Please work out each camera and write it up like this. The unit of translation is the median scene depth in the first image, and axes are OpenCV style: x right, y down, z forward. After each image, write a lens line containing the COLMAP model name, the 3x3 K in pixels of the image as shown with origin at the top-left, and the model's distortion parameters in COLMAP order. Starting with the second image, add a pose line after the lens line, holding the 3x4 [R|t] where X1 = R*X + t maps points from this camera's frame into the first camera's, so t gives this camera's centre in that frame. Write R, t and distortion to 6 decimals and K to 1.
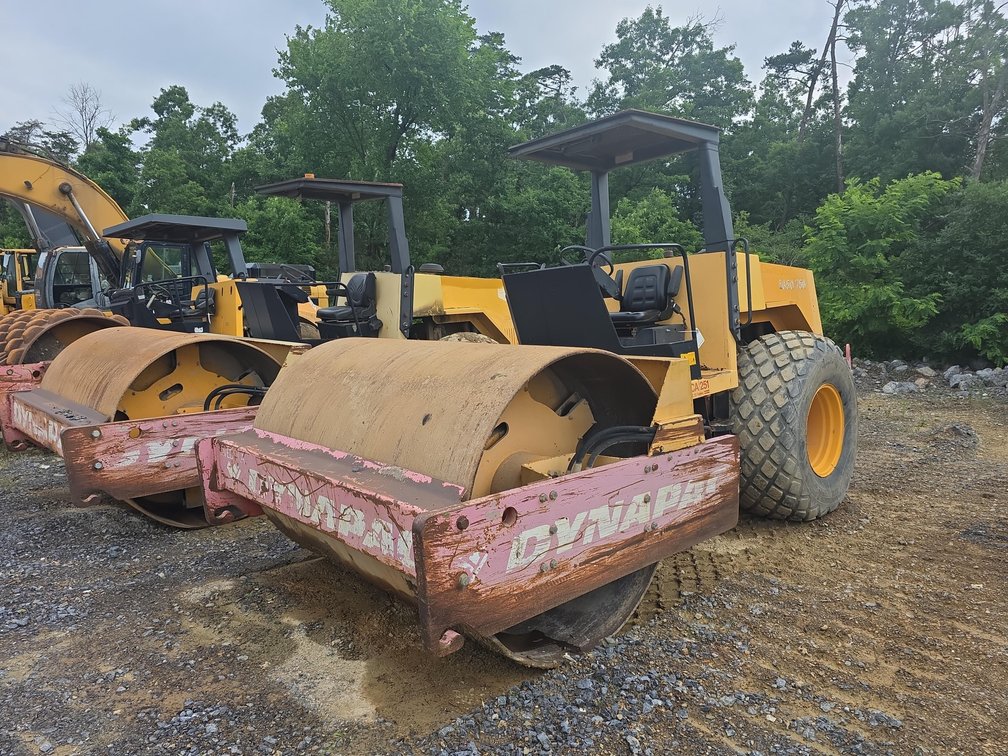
lens RADIAL K [[684.7, 0, 501.4], [0, 684.7, 373.1], [0, 0, 1]] dist [0.040607, -0.035131]
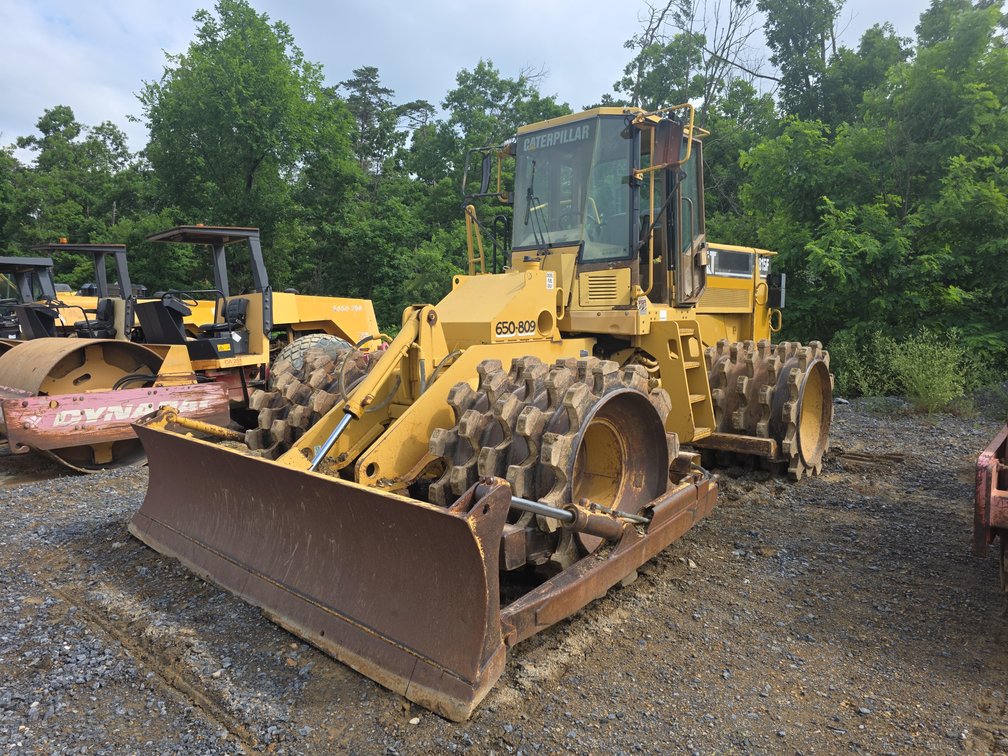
lens RADIAL K [[684.7, 0, 505.7], [0, 684.7, 378.3], [0, 0, 1]] dist [0.040607, -0.035131]
pose [[0.994646, -0.013486, 0.102461, 0.127386], [0.014167, 0.999882, -0.005914, 0.013391], [-0.102369, 0.007334, 0.994719, -0.156362]]
